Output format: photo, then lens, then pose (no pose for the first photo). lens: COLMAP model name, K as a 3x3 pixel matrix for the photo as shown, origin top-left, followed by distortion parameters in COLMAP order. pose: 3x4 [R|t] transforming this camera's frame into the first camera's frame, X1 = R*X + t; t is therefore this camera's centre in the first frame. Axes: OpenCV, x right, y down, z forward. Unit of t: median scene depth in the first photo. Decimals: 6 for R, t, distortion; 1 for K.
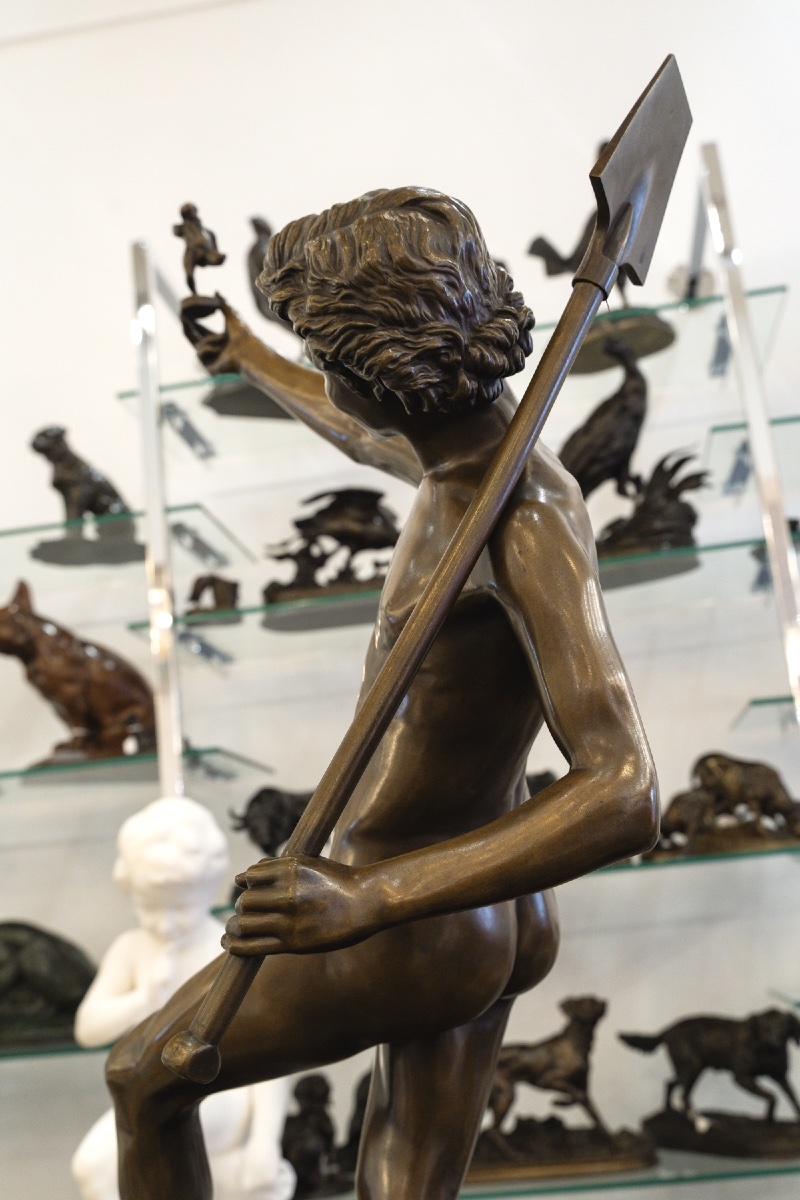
lens RADIAL K [[1348.3, 0, 402.2], [0, 1348.3, 603.4], [0, 0, 1]] dist [-0.008406, 0.000000]
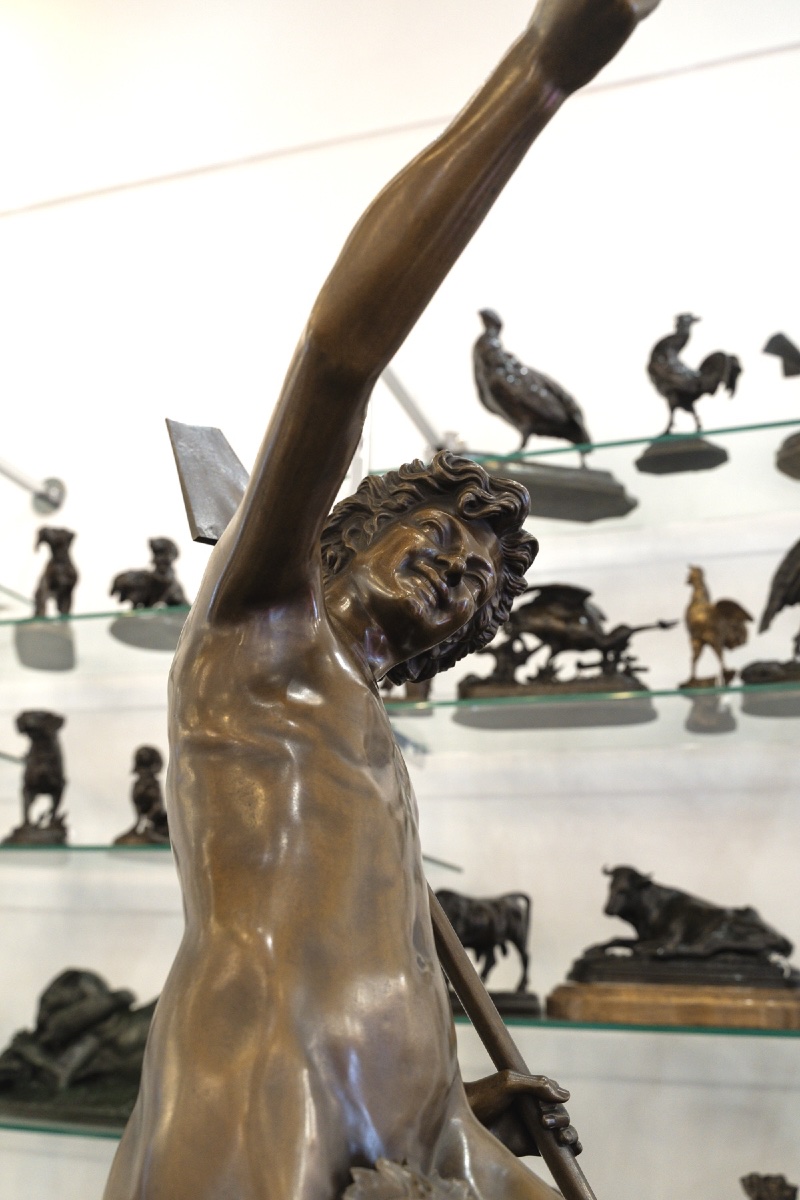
lens RADIAL K [[1204.8, 0, 399.6], [0, 1204.8, 599.7], [0, 0, 1]] dist [-0.016366, 0.000000]
pose [[0.975123, 0.065334, -0.211819, 0.036272], [-0.080163, 0.994840, -0.062184, -0.012797], [0.206663, 0.077617, 0.975329, 0.145482]]
